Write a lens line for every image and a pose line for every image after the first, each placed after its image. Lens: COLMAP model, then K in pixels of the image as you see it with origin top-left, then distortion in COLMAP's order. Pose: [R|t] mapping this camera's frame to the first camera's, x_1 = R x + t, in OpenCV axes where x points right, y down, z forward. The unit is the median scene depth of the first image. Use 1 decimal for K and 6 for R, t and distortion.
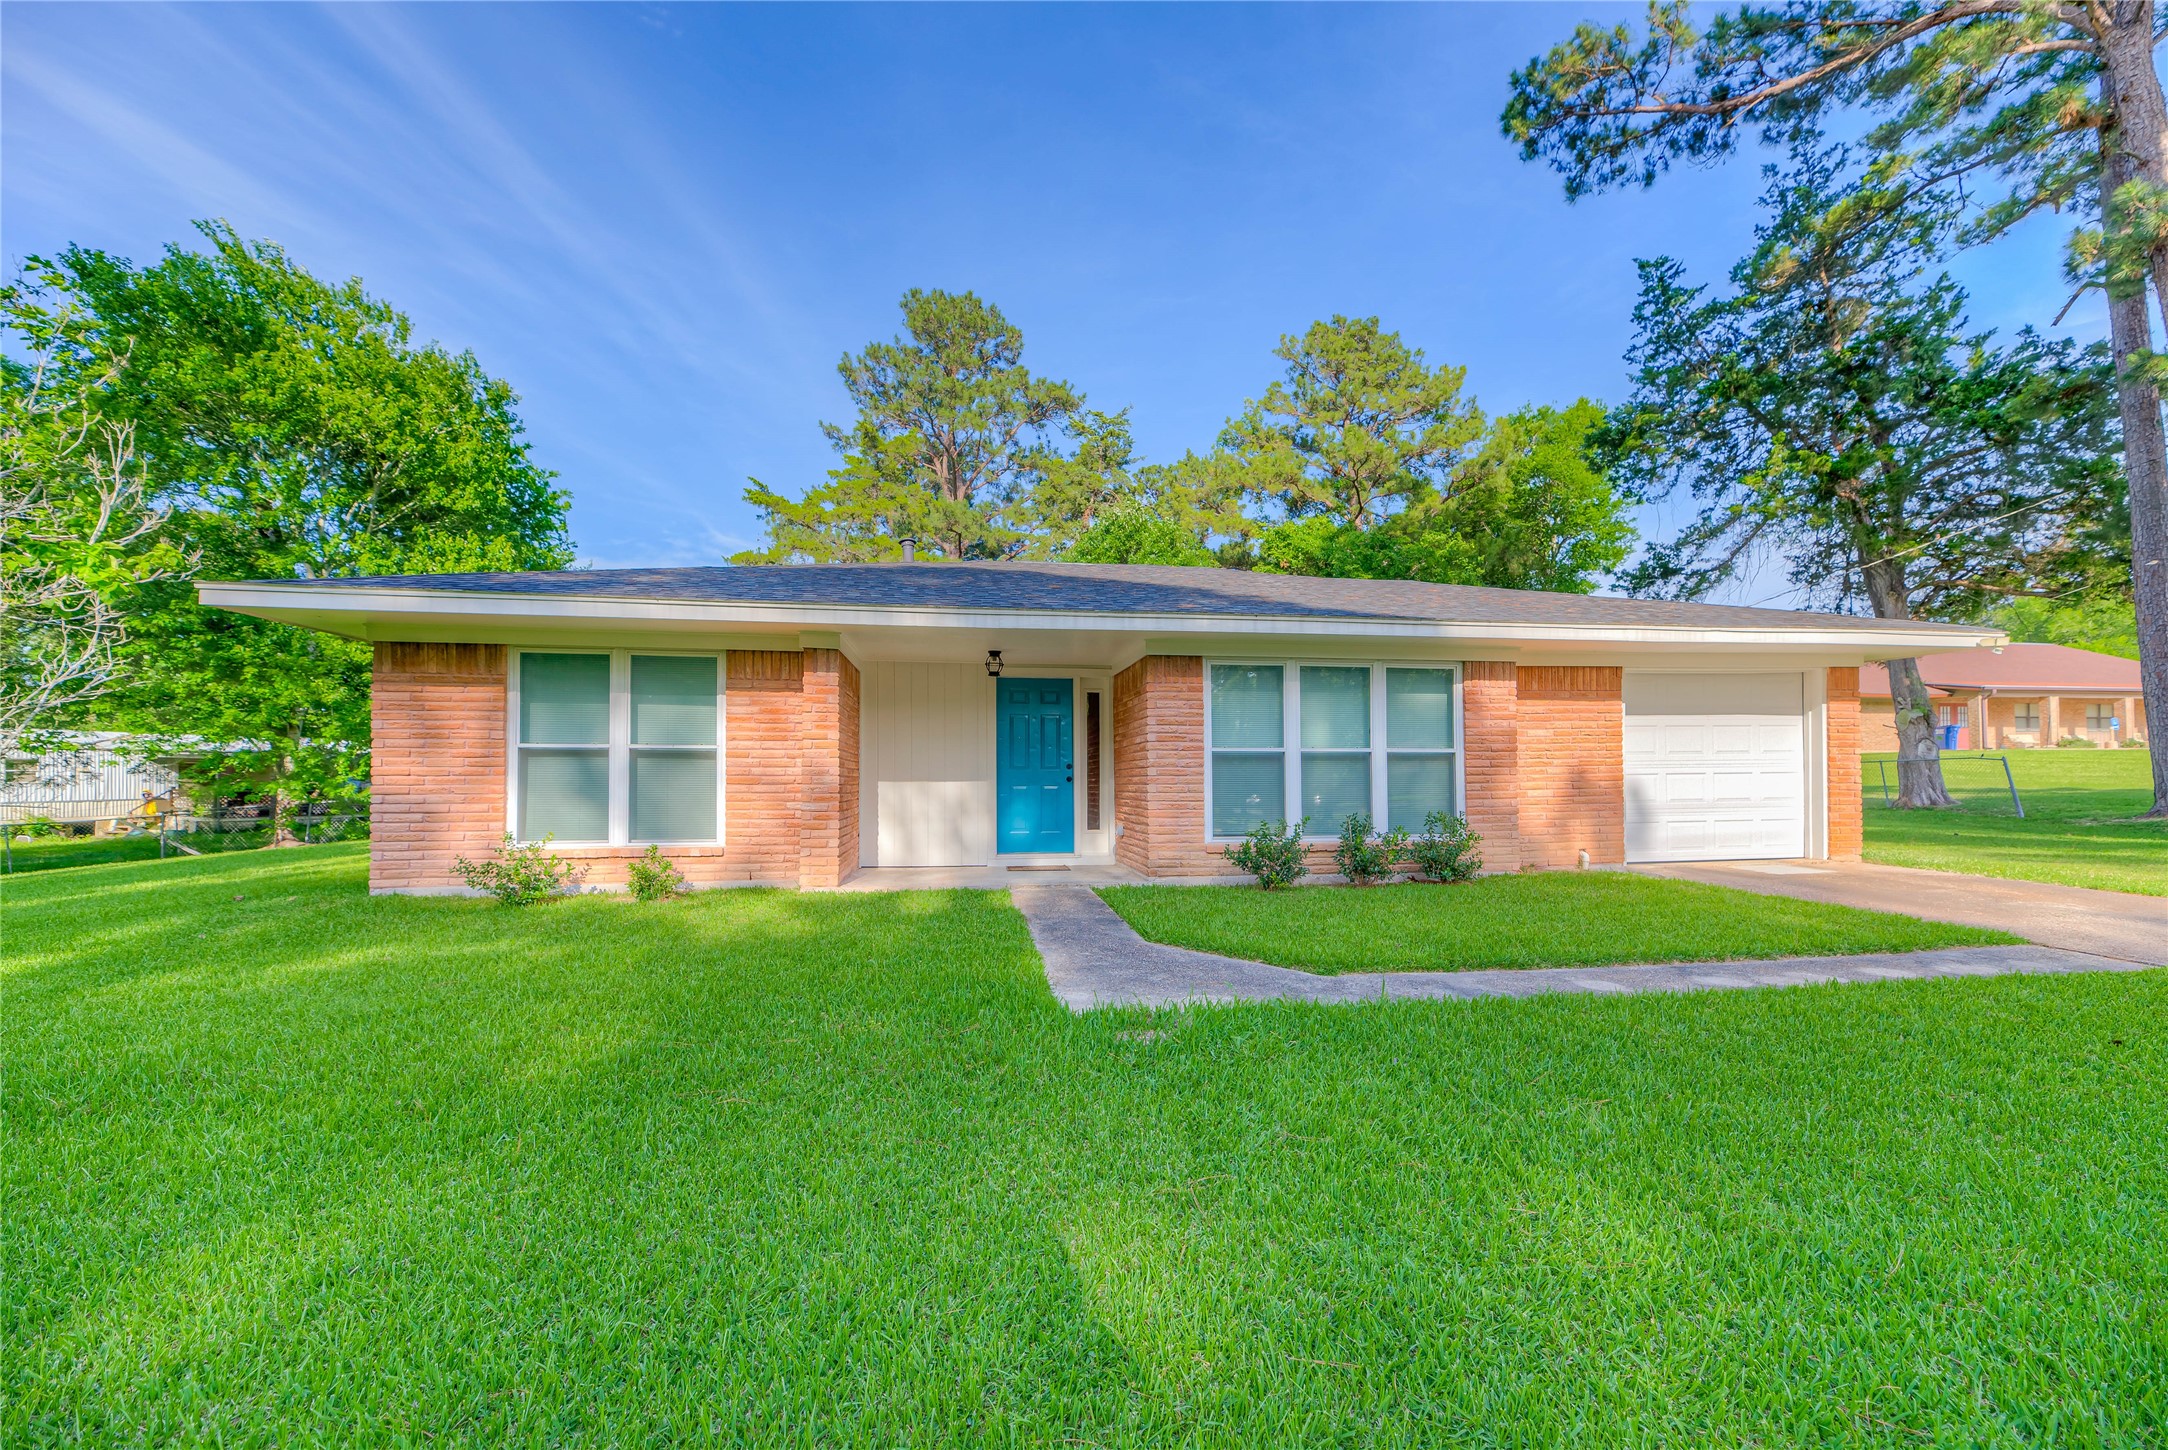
lens RADIAL K [[886.9, 0, 1083.4], [0, 886.9, 806.1], [0, 0, 1]] dist [0.002252, 0.000117]
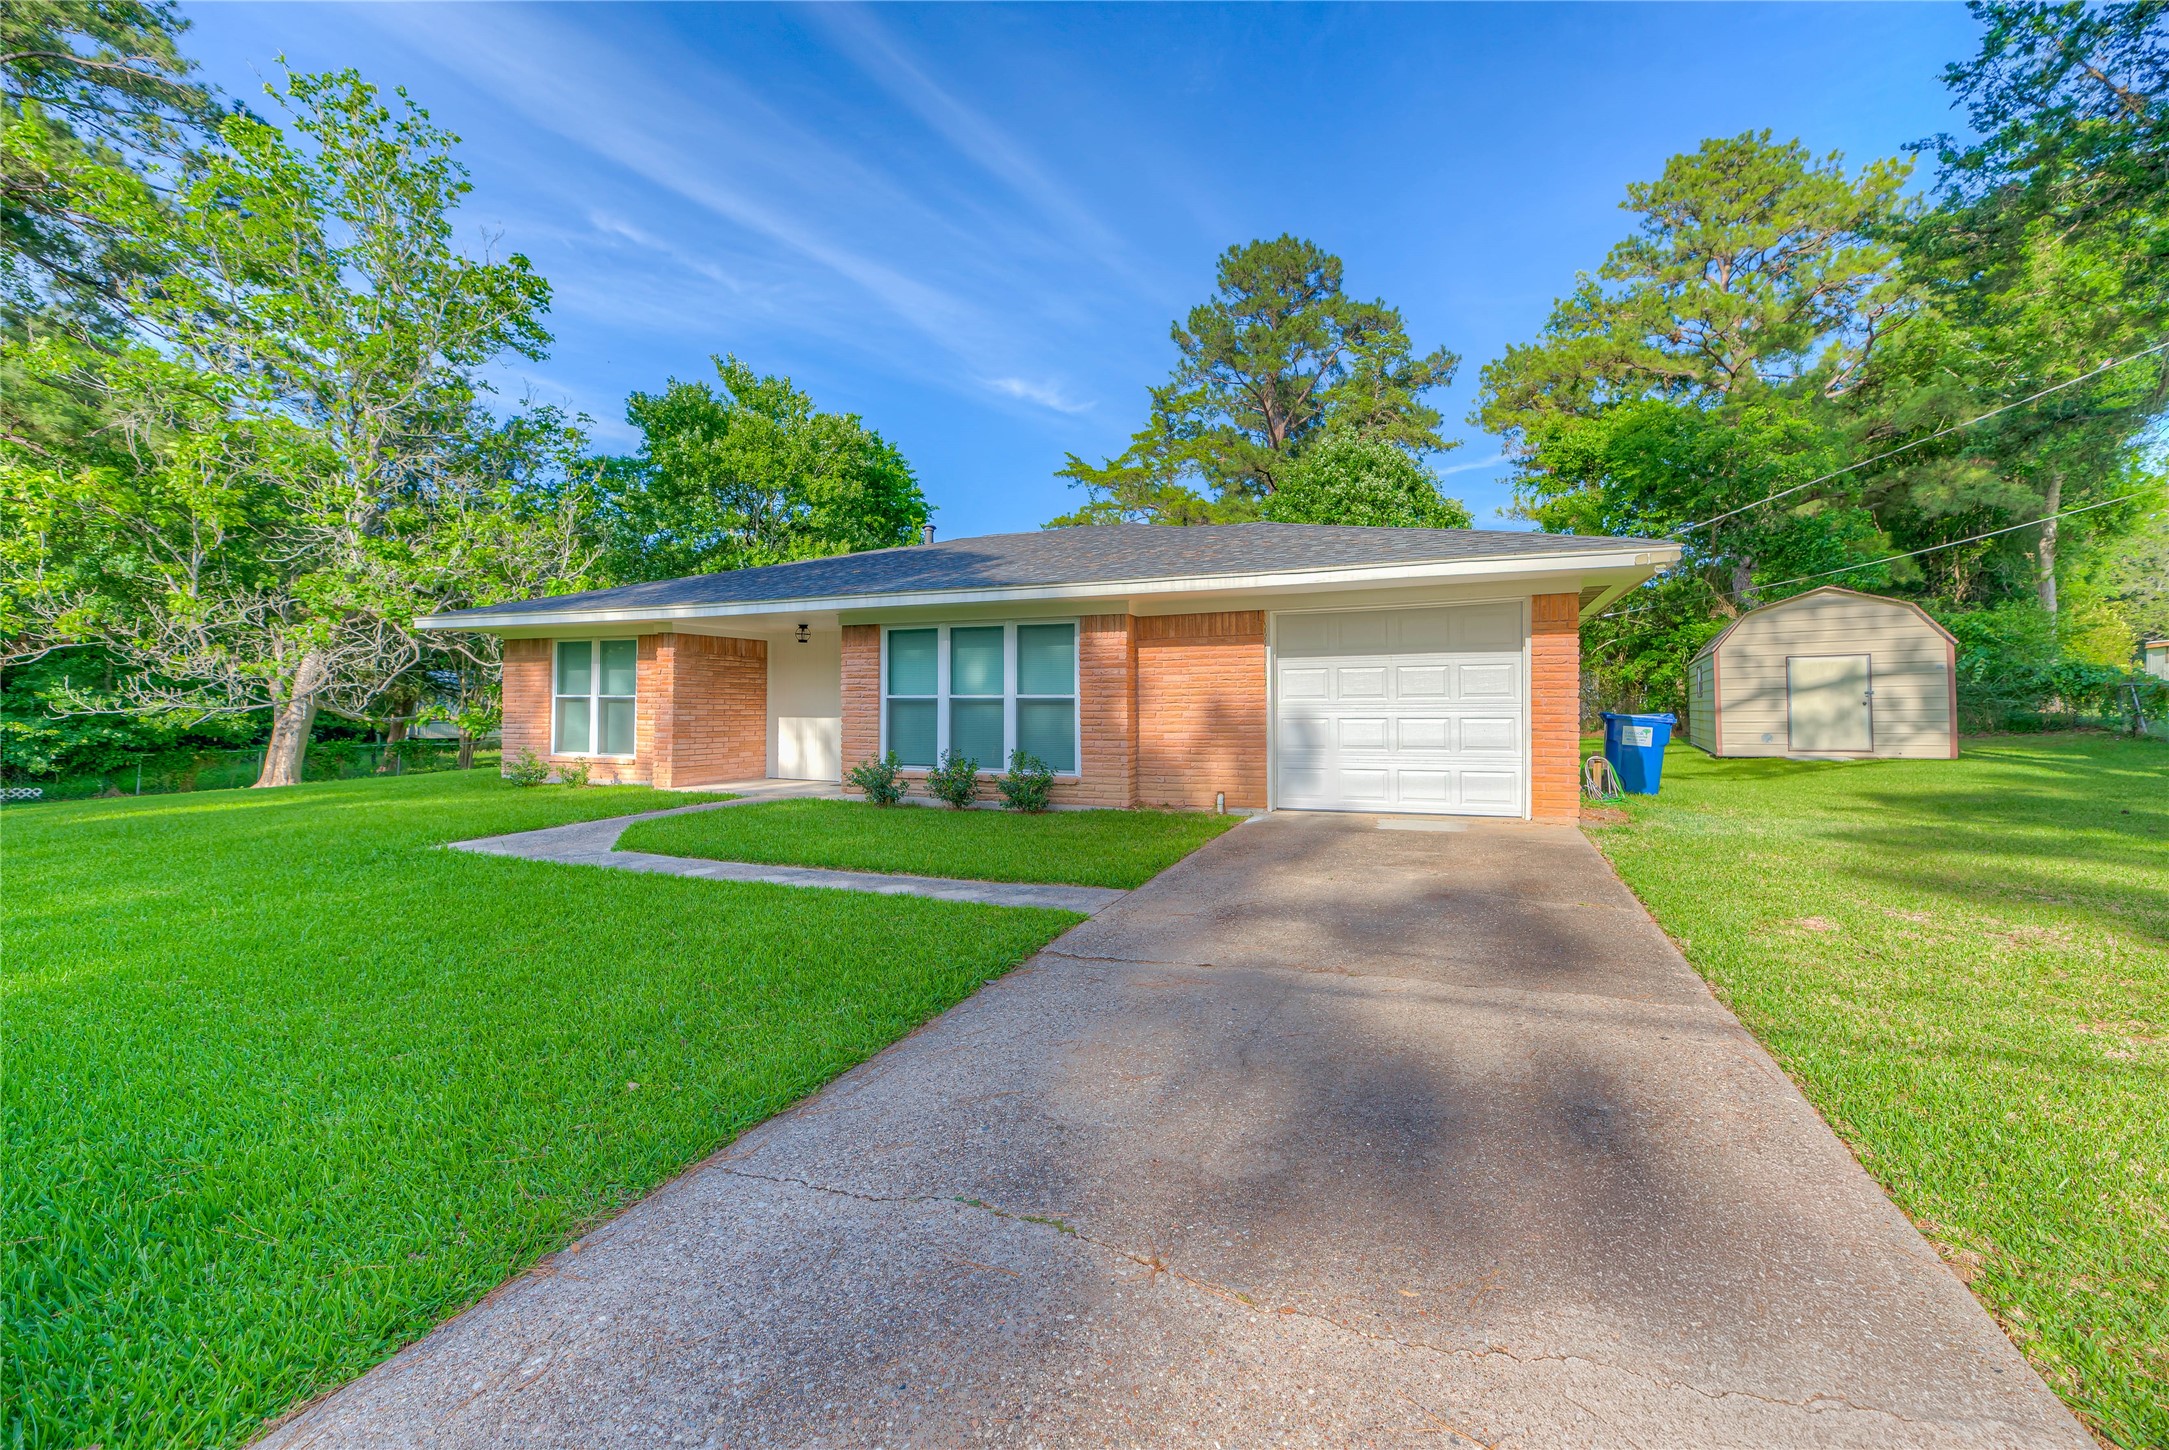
lens RADIAL K [[902.5, 0, 1084.5], [0, 902.5, 725.0], [0, 0, 1]] dist [0.001509, 0.000094]
pose [[0.844783, 0.014232, -0.534921, 0.986262], [-0.021060, 0.999756, -0.006659, -0.018417], [0.534695, 0.016890, 0.844876, 0.050141]]
